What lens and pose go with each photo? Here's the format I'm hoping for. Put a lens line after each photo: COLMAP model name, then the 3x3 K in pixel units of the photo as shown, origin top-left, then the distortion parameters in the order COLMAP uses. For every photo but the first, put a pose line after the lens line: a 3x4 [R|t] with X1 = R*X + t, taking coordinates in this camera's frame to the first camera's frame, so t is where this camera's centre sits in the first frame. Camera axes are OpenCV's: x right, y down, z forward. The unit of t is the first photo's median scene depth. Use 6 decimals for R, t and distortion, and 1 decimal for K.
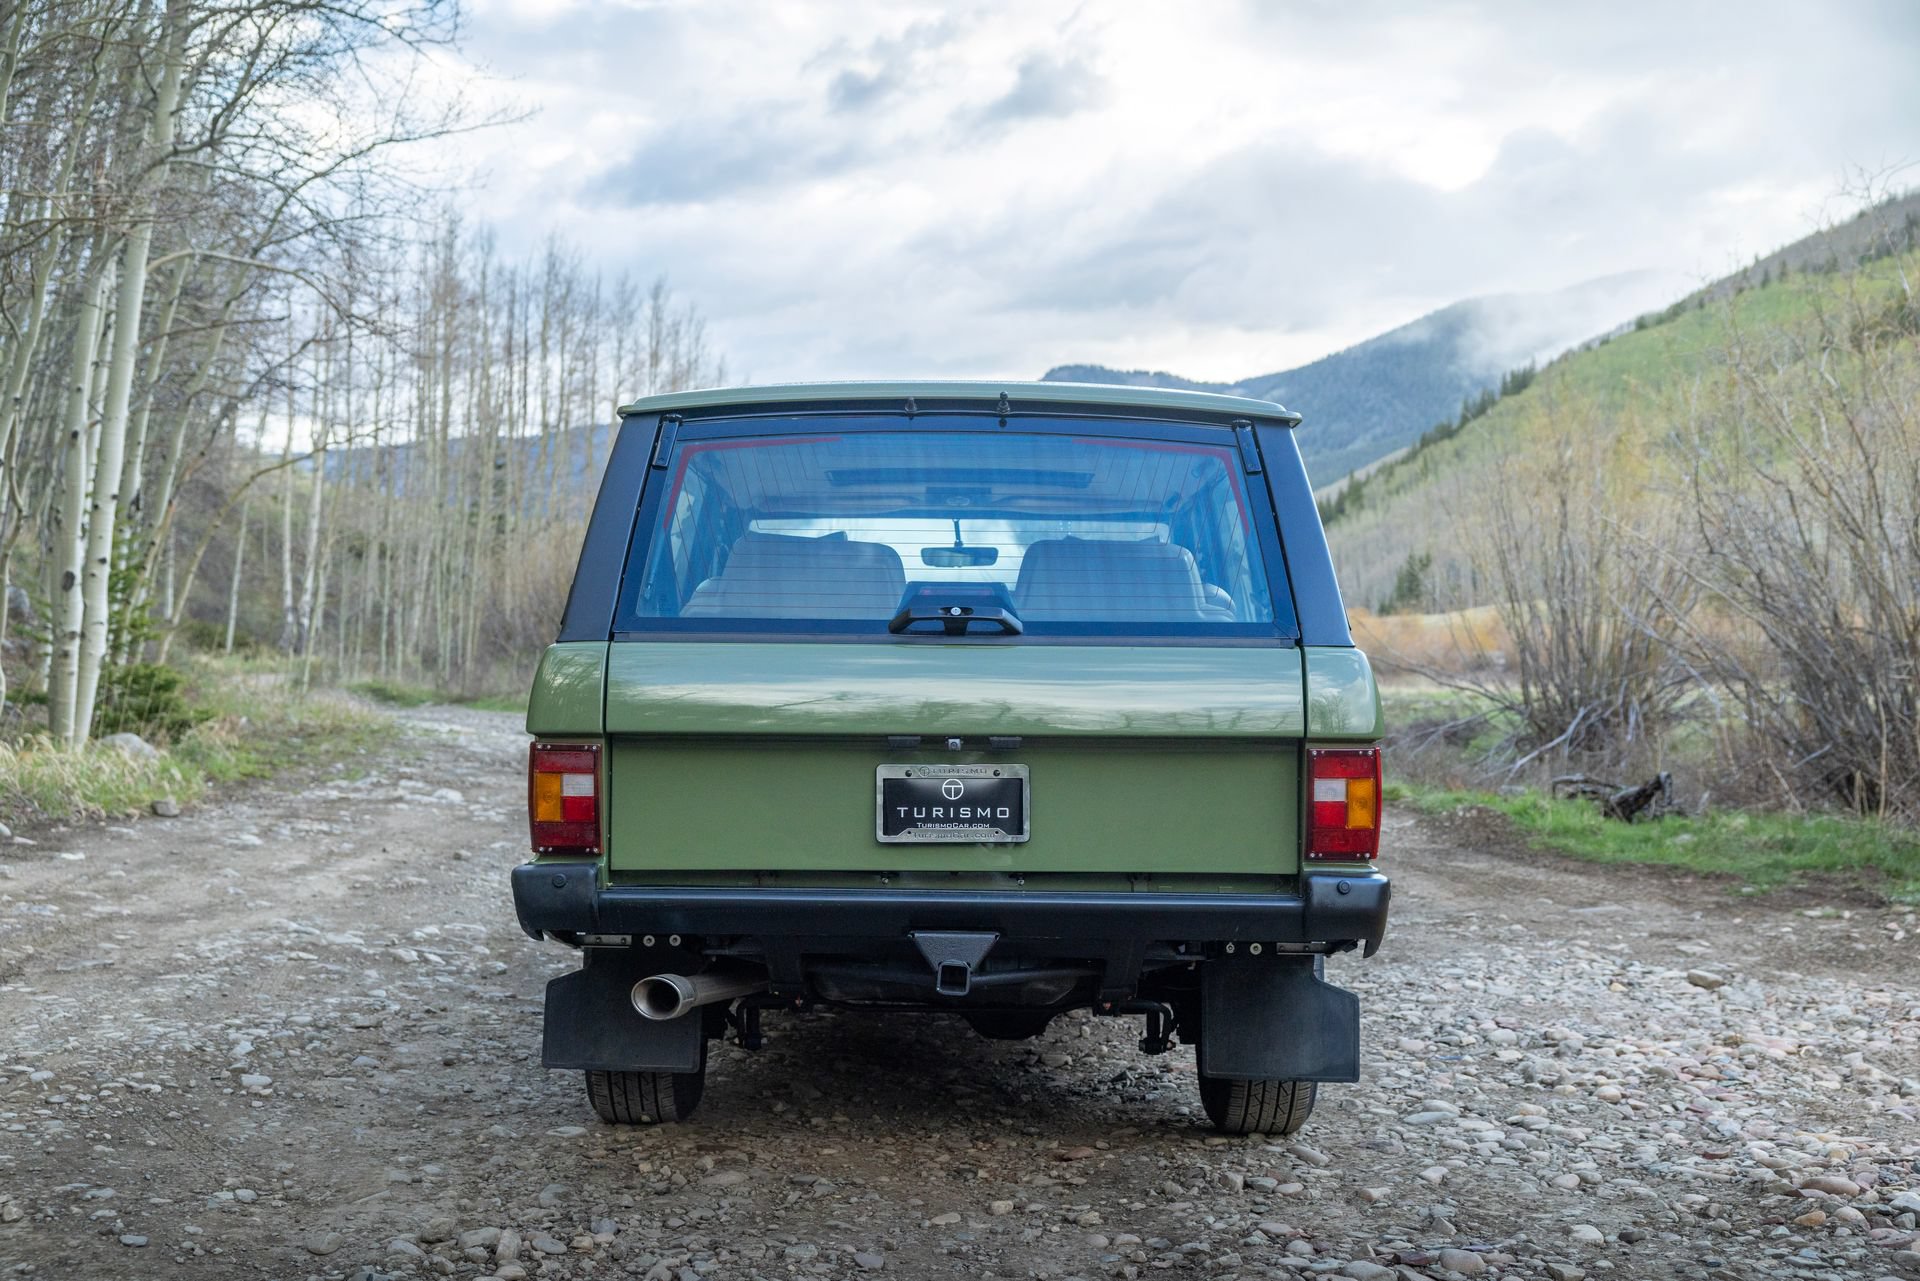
lens RADIAL K [[2446.2, 0, 1001.2], [0, 2446.2, 642.3], [0, 0, 1]] dist [-0.005201, 0.042006]
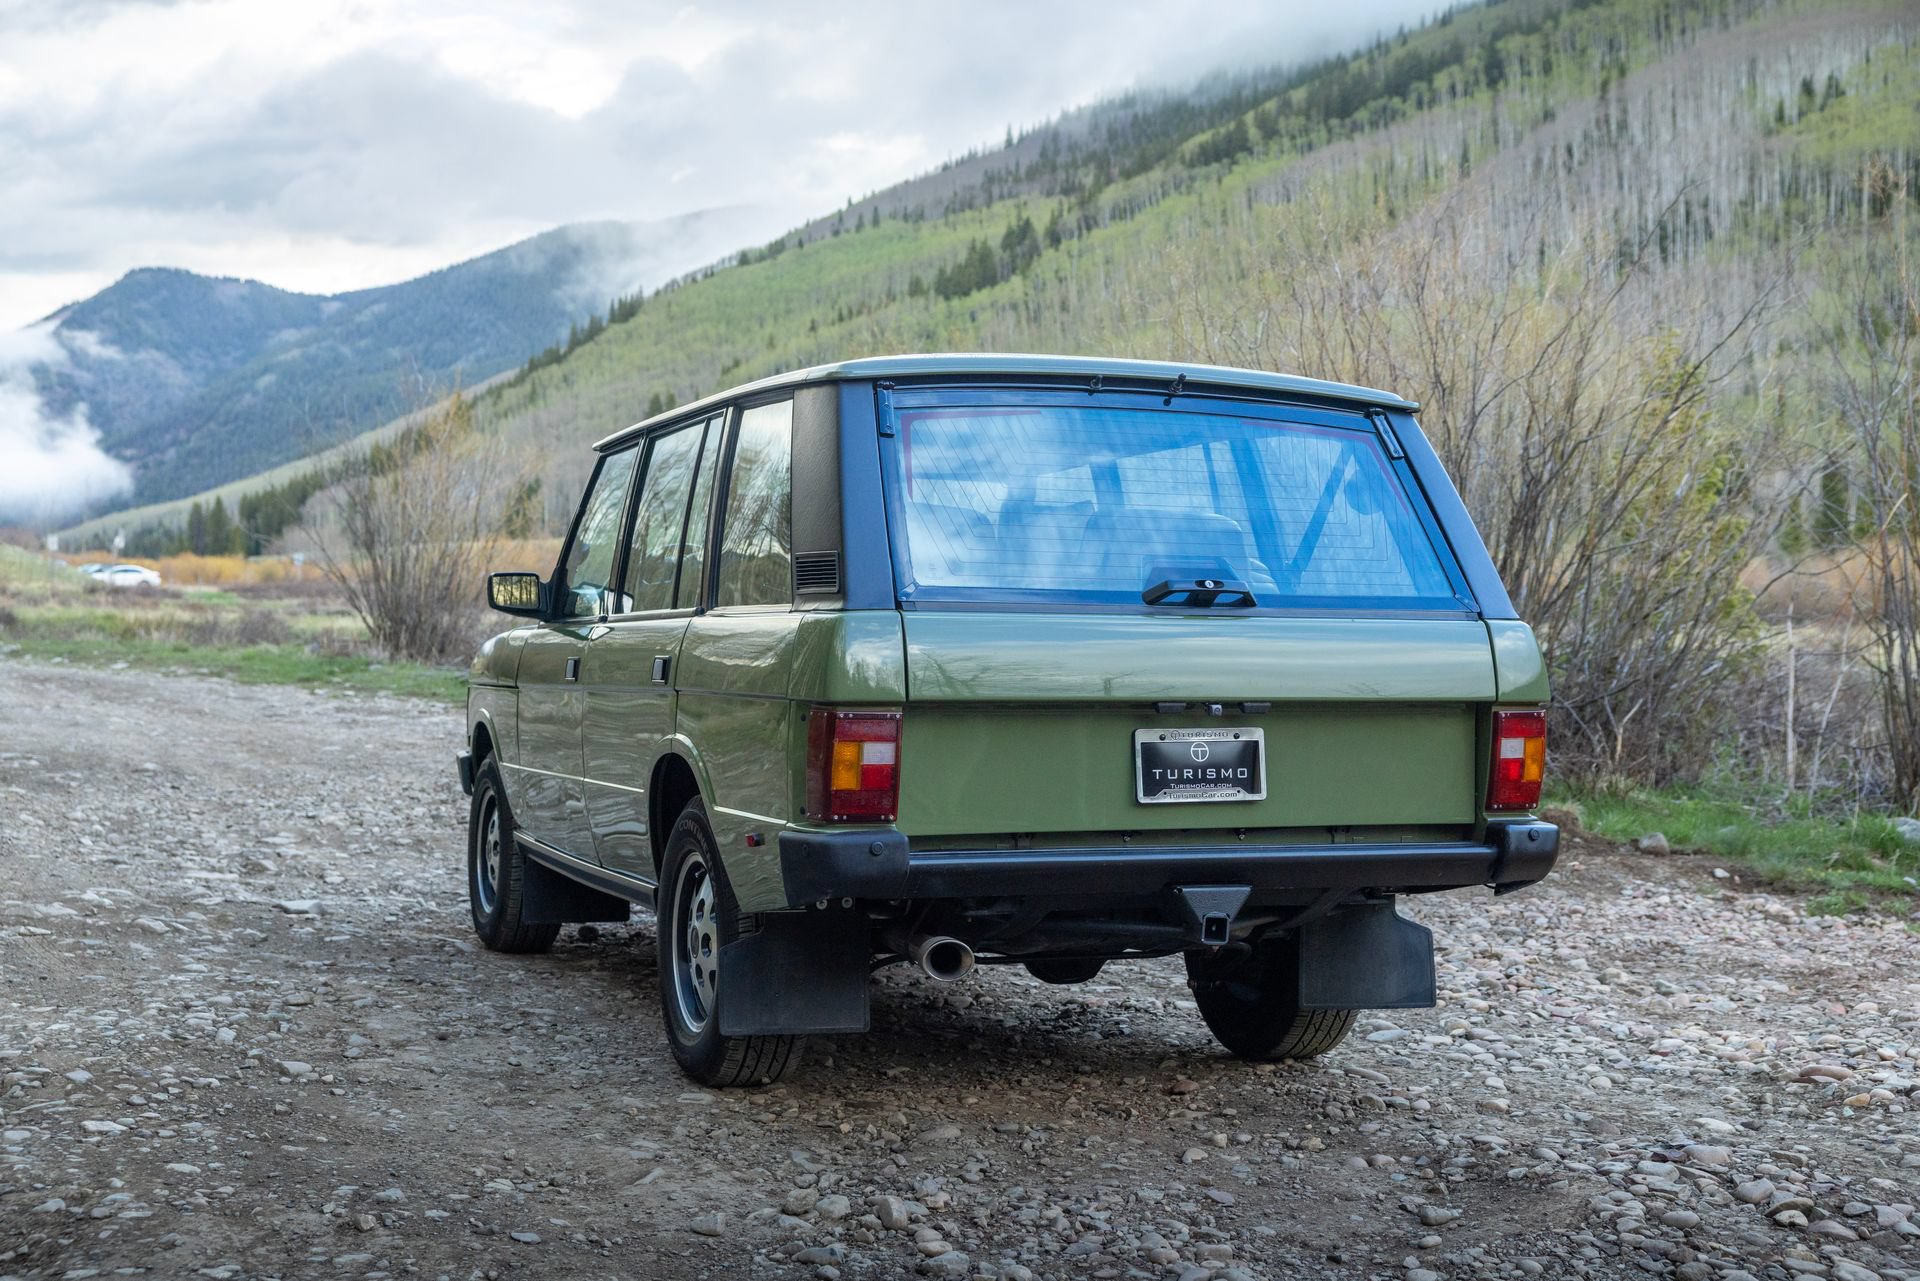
lens RADIAL K [[2446.2, 0, 1001.2], [0, 2446.2, 642.3], [0, 0, 1]] dist [-0.005201, 0.042006]
pose [[0.930963, 0.001894, 0.365108, -0.441634], [-0.013283, 0.999500, 0.028685, -0.015097], [-0.364872, -0.031554, 0.930523, 0.041172]]
